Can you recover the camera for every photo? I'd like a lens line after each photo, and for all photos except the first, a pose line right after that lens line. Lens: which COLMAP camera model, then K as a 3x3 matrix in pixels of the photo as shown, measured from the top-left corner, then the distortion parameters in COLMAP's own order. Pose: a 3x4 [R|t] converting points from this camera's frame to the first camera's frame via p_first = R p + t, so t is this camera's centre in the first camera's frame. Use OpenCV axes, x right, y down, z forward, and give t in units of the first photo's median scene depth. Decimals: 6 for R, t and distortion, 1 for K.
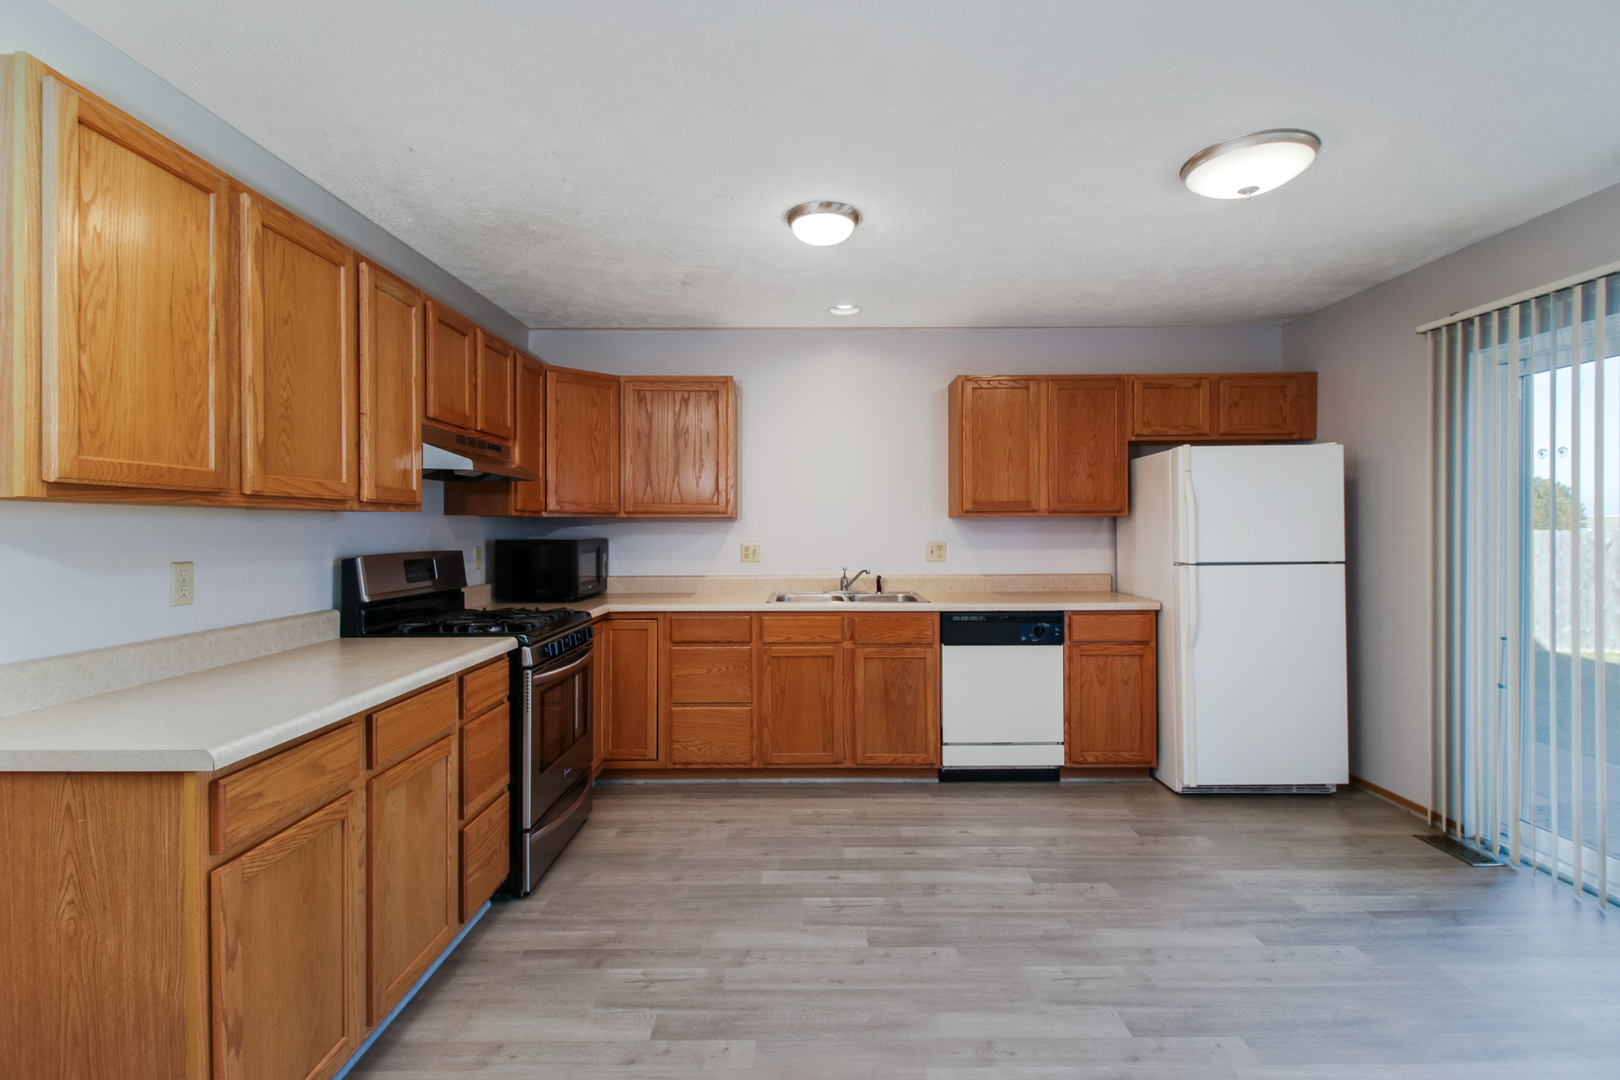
lens RADIAL K [[758.6, 0, 810.0], [0, 758.6, 540.0], [0, 0, 1]] dist [-0.002279, -0.000565]
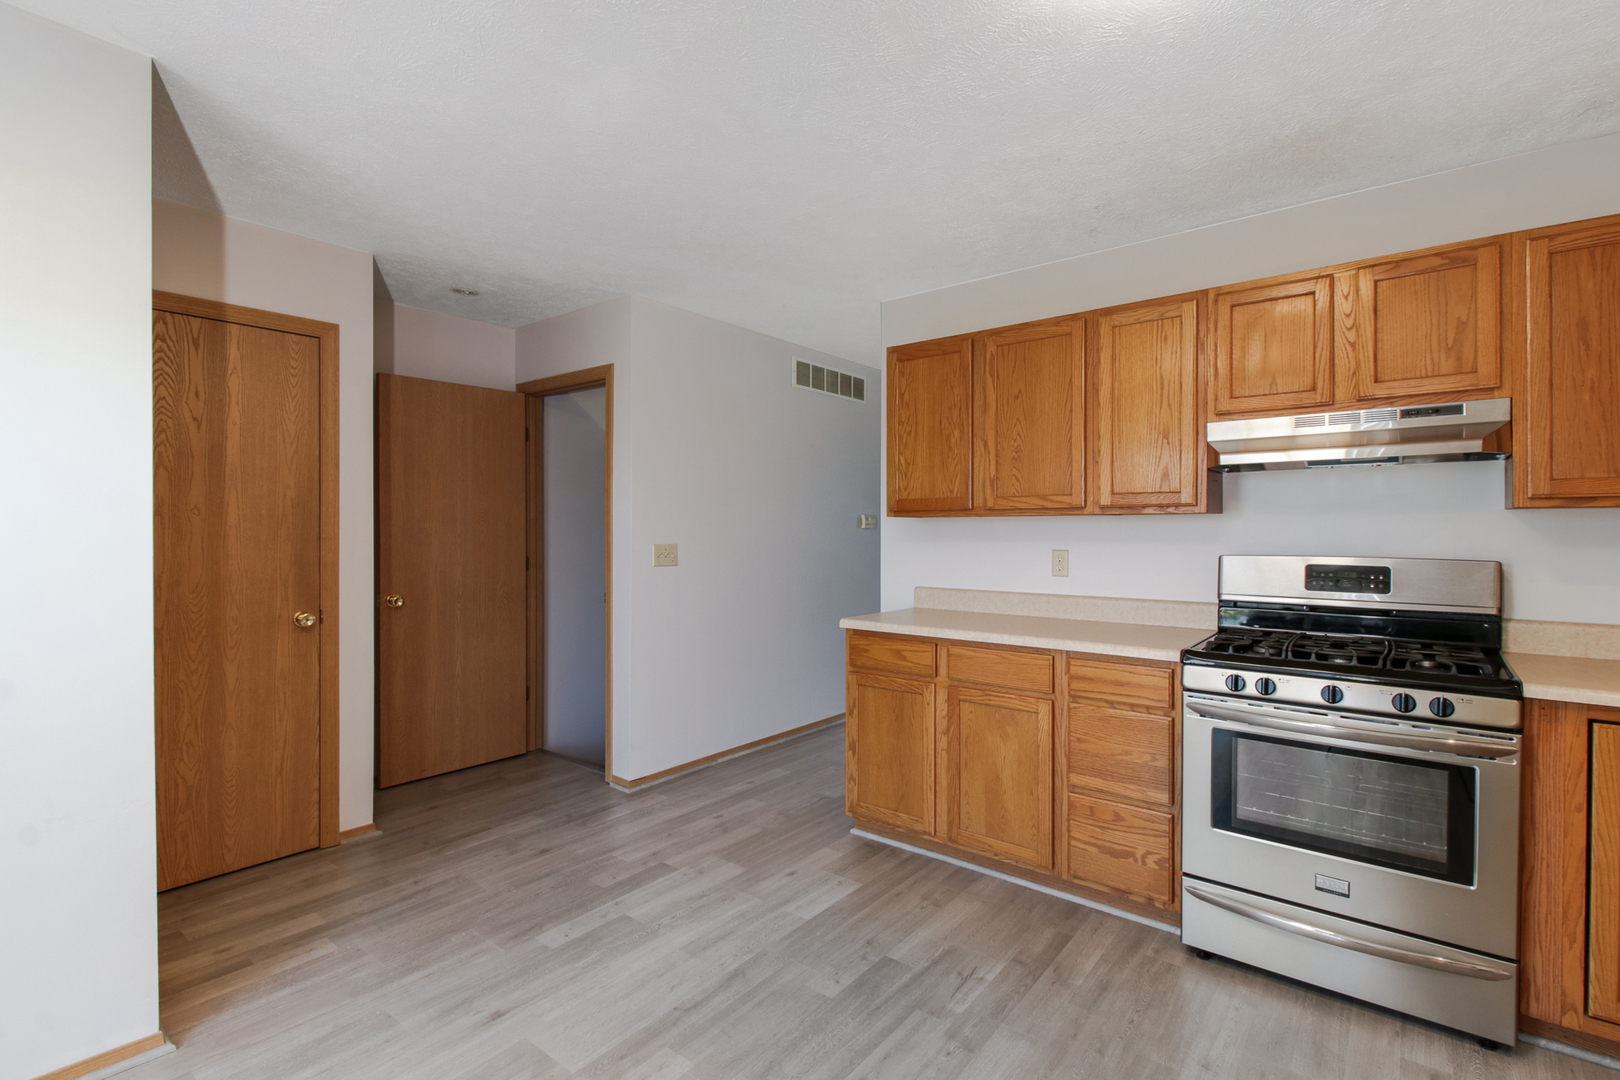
lens RADIAL K [[758.6, 0, 810.0], [0, 758.6, 540.0], [0, 0, 1]] dist [-0.002279, -0.000565]
pose [[-0.633488, 0.006958, -0.773721, 0.767668], [-0.014510, 0.999677, 0.020871, -0.018712], [0.773616, 0.024448, -0.633183, 1.614455]]
